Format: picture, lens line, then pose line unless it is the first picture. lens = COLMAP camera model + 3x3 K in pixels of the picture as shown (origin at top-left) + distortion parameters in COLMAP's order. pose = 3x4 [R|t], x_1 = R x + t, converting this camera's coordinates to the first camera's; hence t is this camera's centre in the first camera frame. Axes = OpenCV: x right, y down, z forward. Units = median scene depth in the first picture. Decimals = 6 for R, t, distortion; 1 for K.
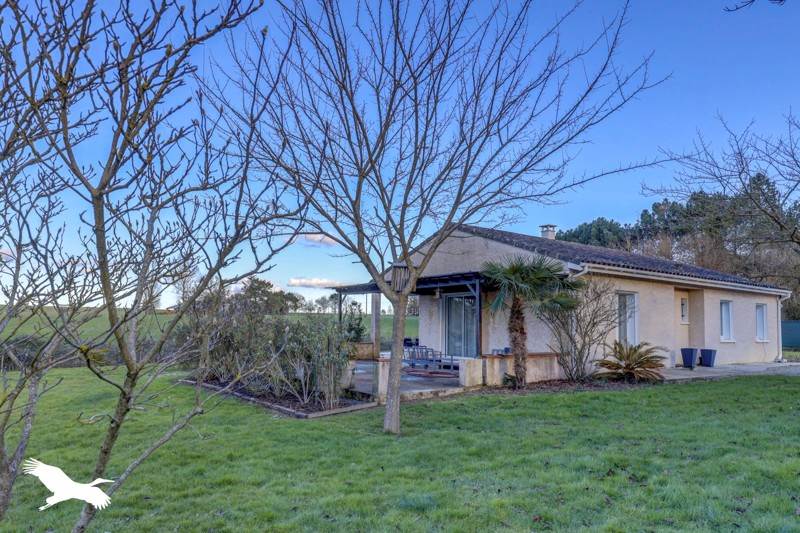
lens RADIAL K [[473.6, 0, 400.0], [0, 473.6, 266.5], [0, 0, 1]] dist [0.000100, -0.000399]
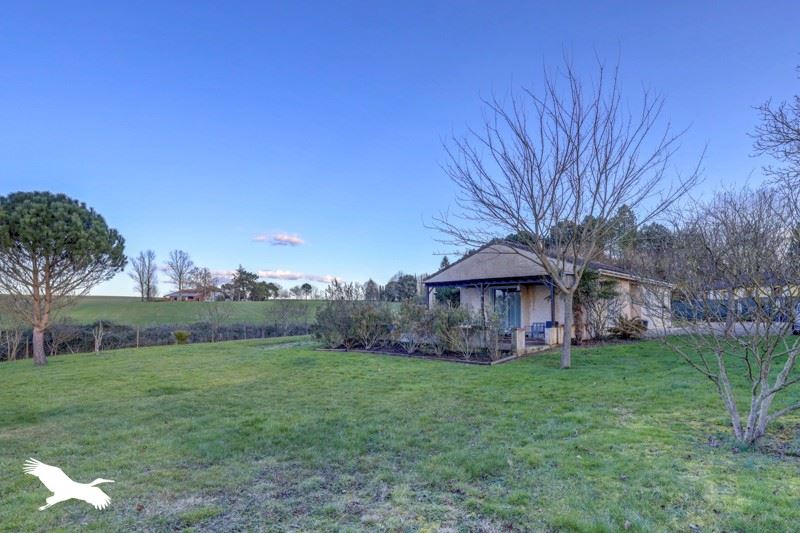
lens RADIAL K [[383.7, 0, 400.0], [0, 383.7, 266.5], [0, 0, 1]] dist [-0.000916, -0.000019]
pose [[0.980348, 0.009547, 0.197043, -0.181465], [-0.012546, 0.999824, 0.013978, -0.008462], [-0.196875, -0.016176, 0.980295, -0.056223]]
